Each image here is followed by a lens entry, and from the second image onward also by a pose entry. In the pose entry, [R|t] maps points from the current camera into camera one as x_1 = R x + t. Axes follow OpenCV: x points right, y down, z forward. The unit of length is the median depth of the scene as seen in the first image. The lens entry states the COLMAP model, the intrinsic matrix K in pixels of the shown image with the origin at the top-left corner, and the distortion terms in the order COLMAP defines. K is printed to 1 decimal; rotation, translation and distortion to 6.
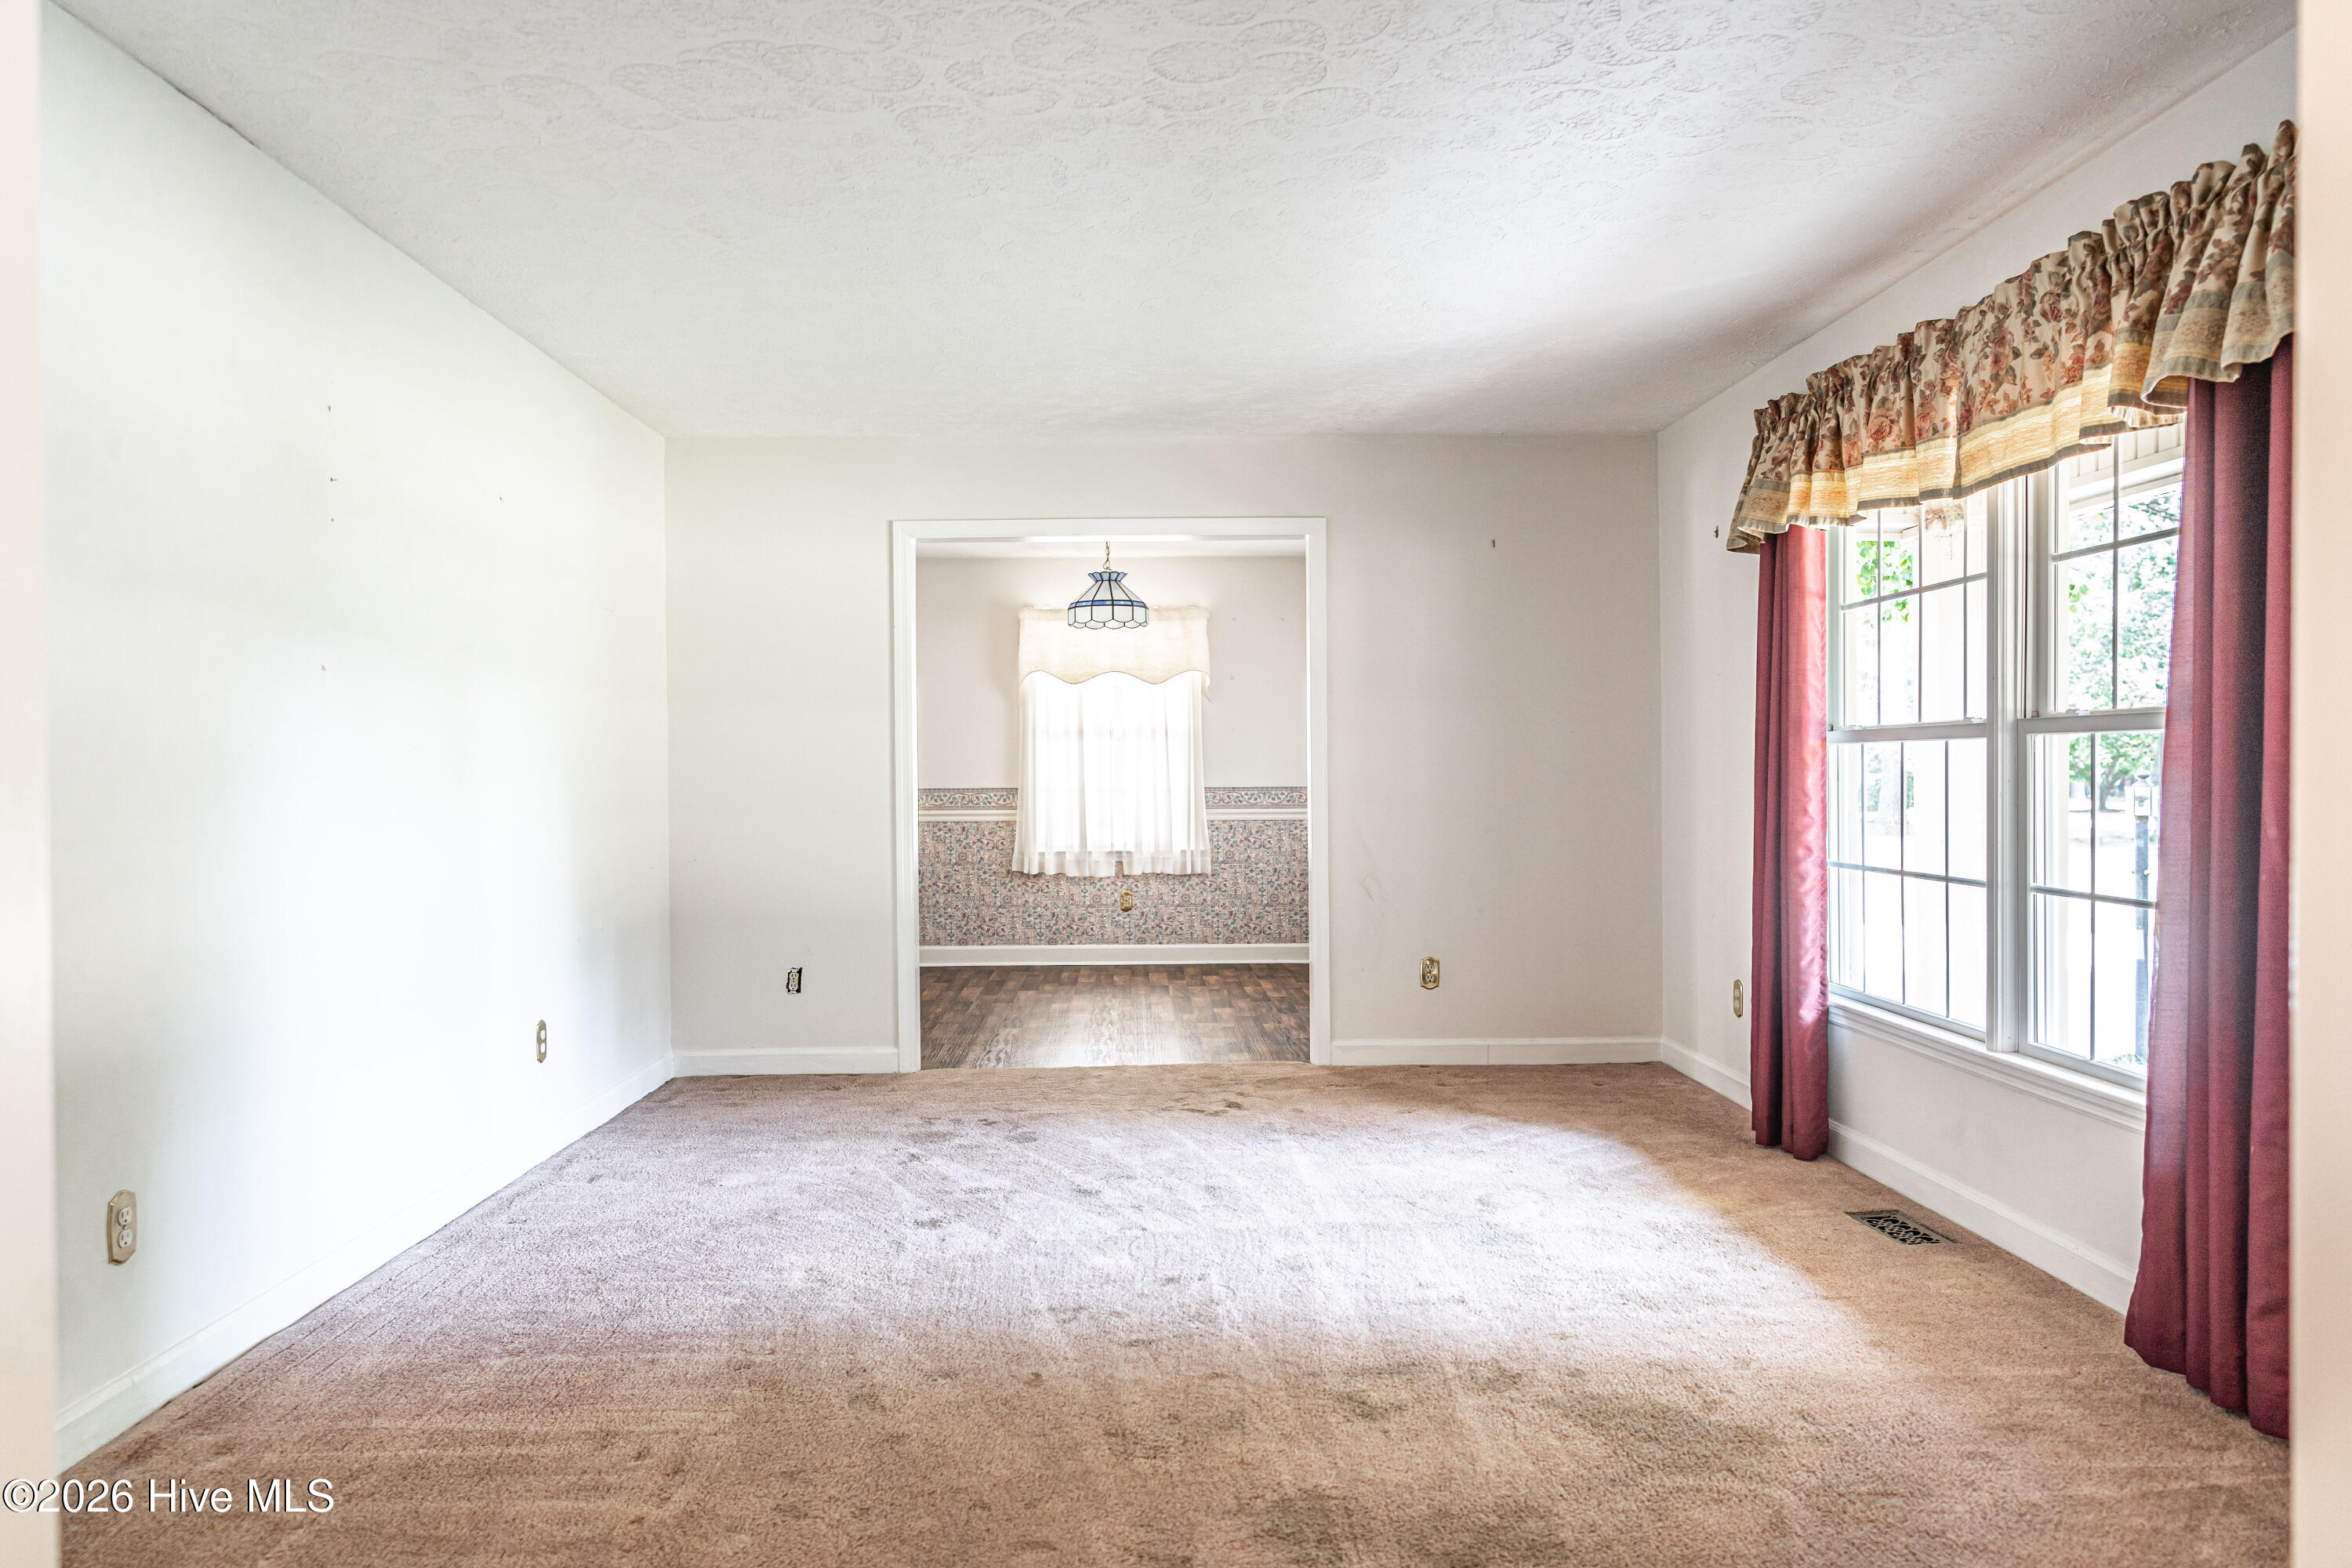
lens RADIAL K [[1569.3, 0, 1157.4], [0, 1569.3, 800.0], [0, 0, 1]] dist [-0.004565, 0.002072]
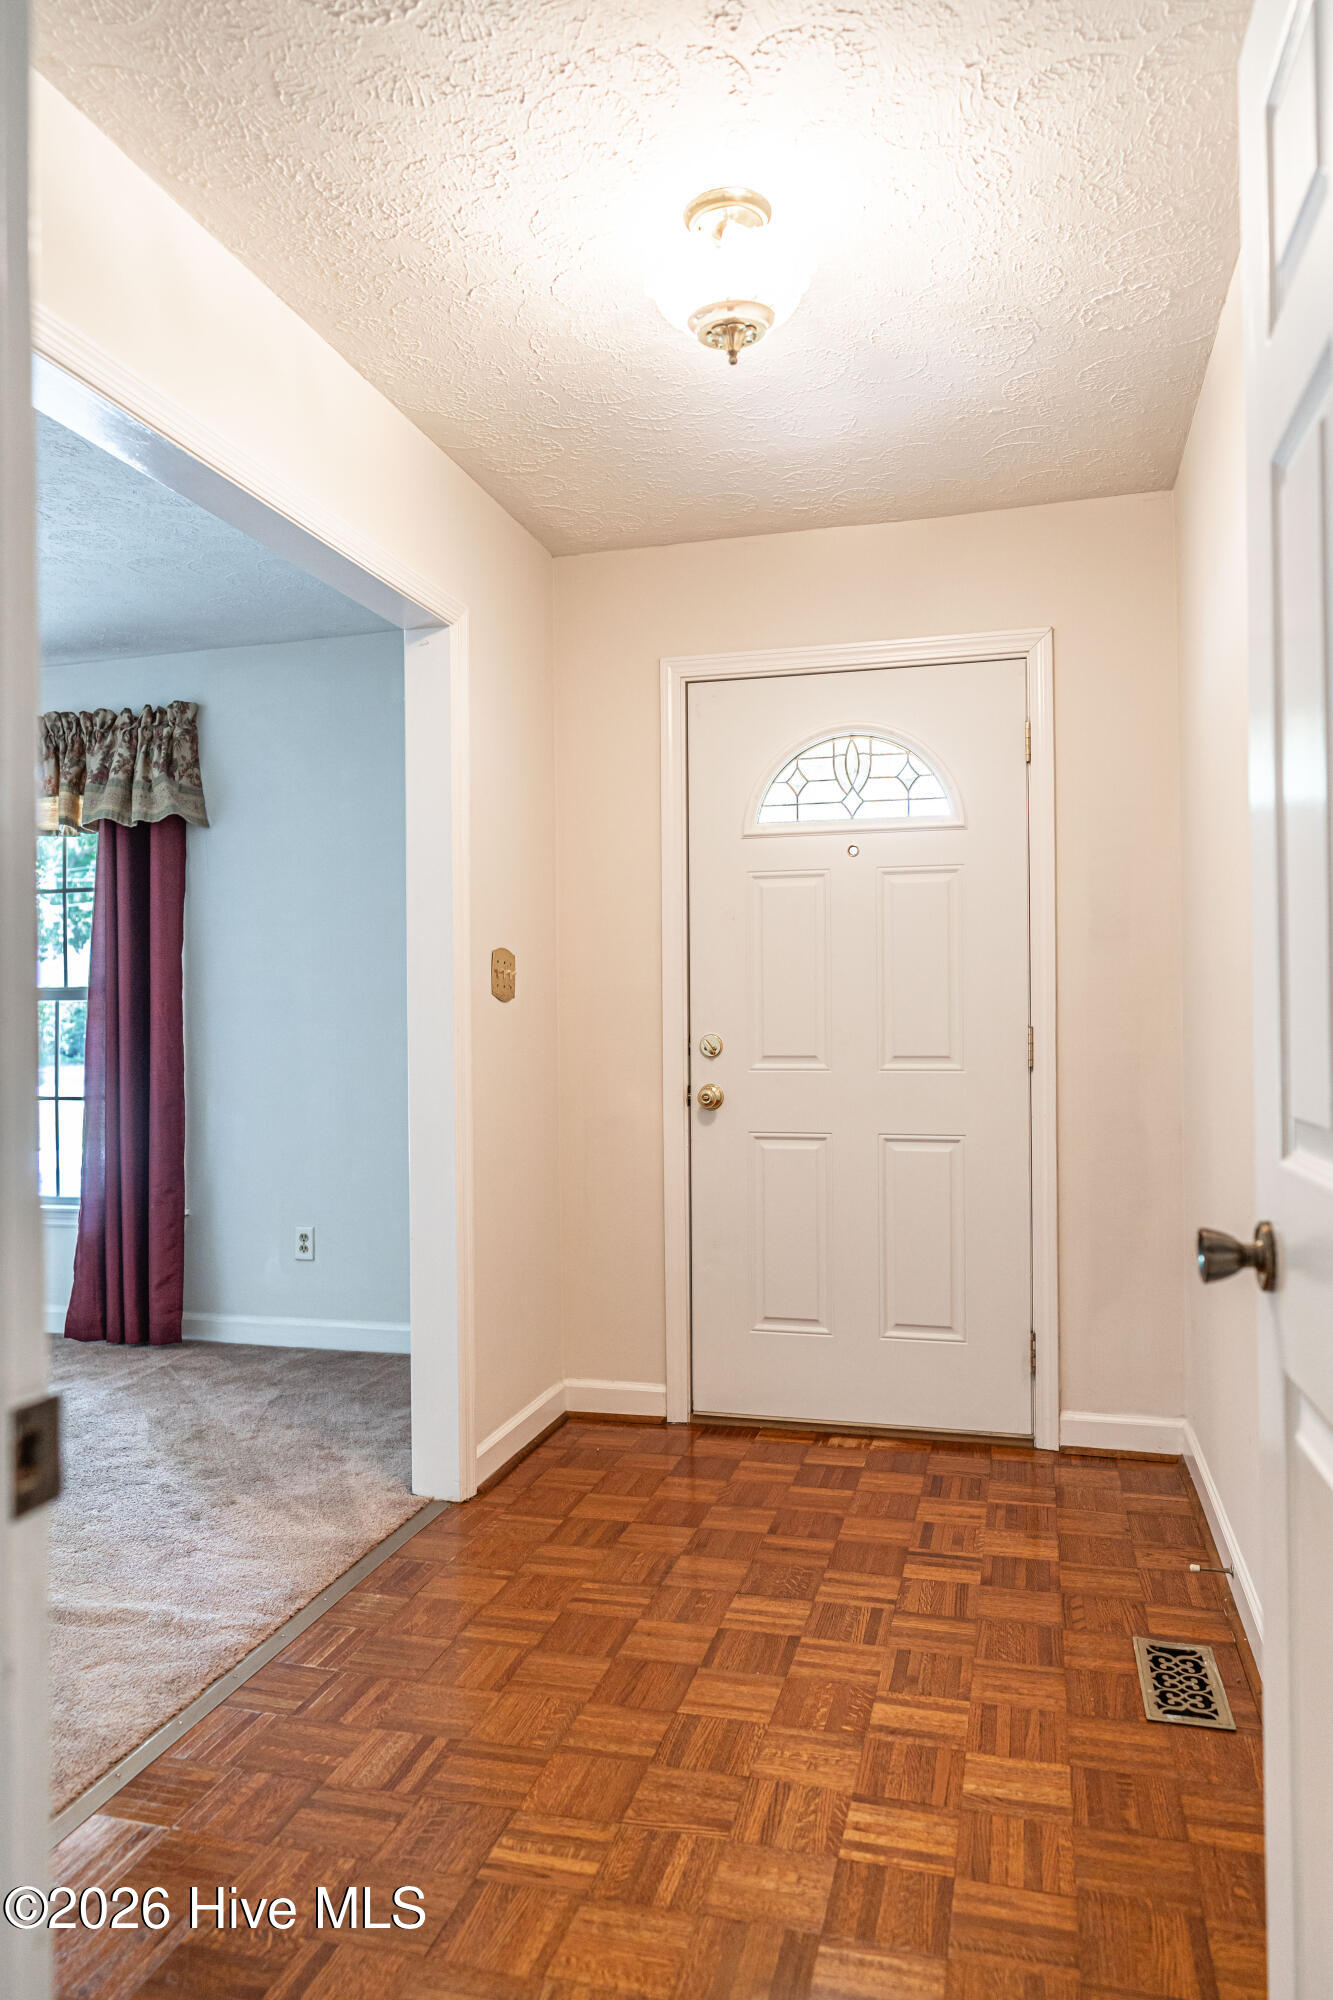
lens RADIAL K [[1334.4, 0, 666.5], [0, 1334.4, 1000.0], [0, 0, 1]] dist [-0.004565, 0.002072]
pose [[0.300619, 0.011956, 0.953669, -0.678112], [0.028995, 0.999345, -0.021669, 0.010914], [-0.953303, 0.034166, 0.300075, -0.148131]]
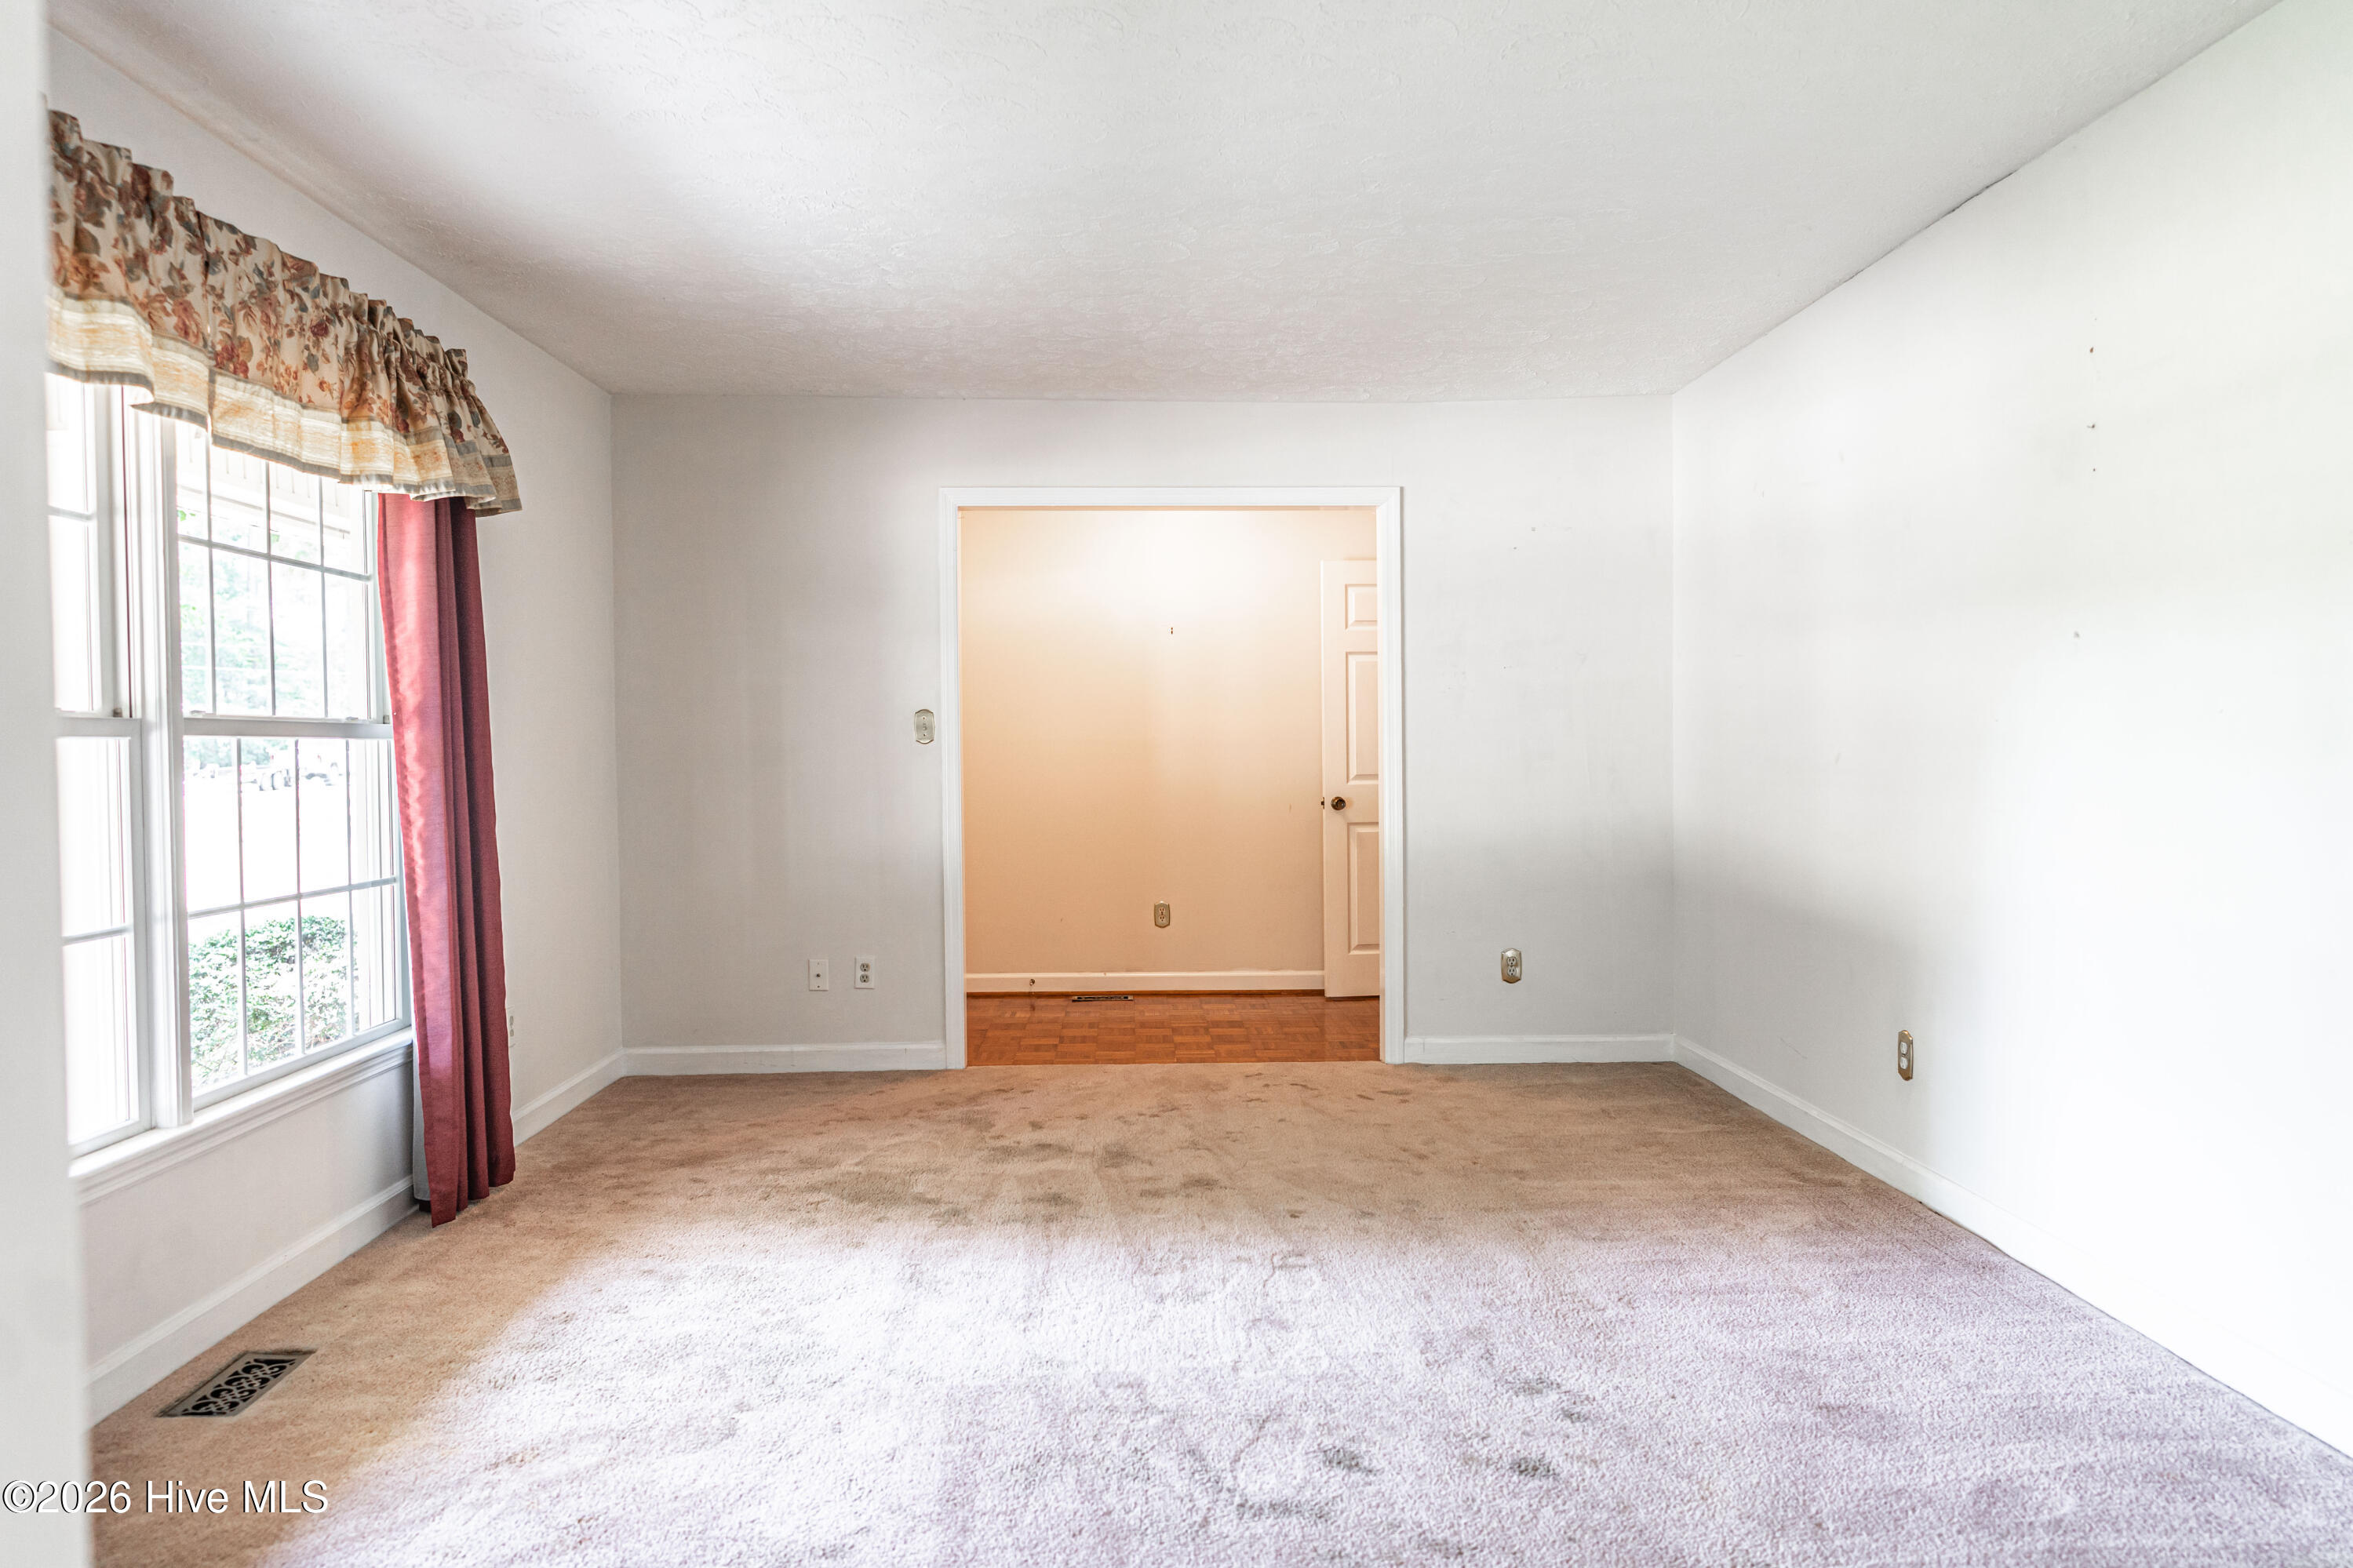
lens RADIAL K [[1601.3, 0, 1166.2], [0, 1601.3, 778.2], [0, 0, 1]] dist [-0.002036, 0.007986]
pose [[-0.999697, 0.016433, -0.018314, 0.040268], [0.015646, 0.998981, 0.042324, -0.050519], [0.018991, 0.042024, -0.998936, 2.053990]]
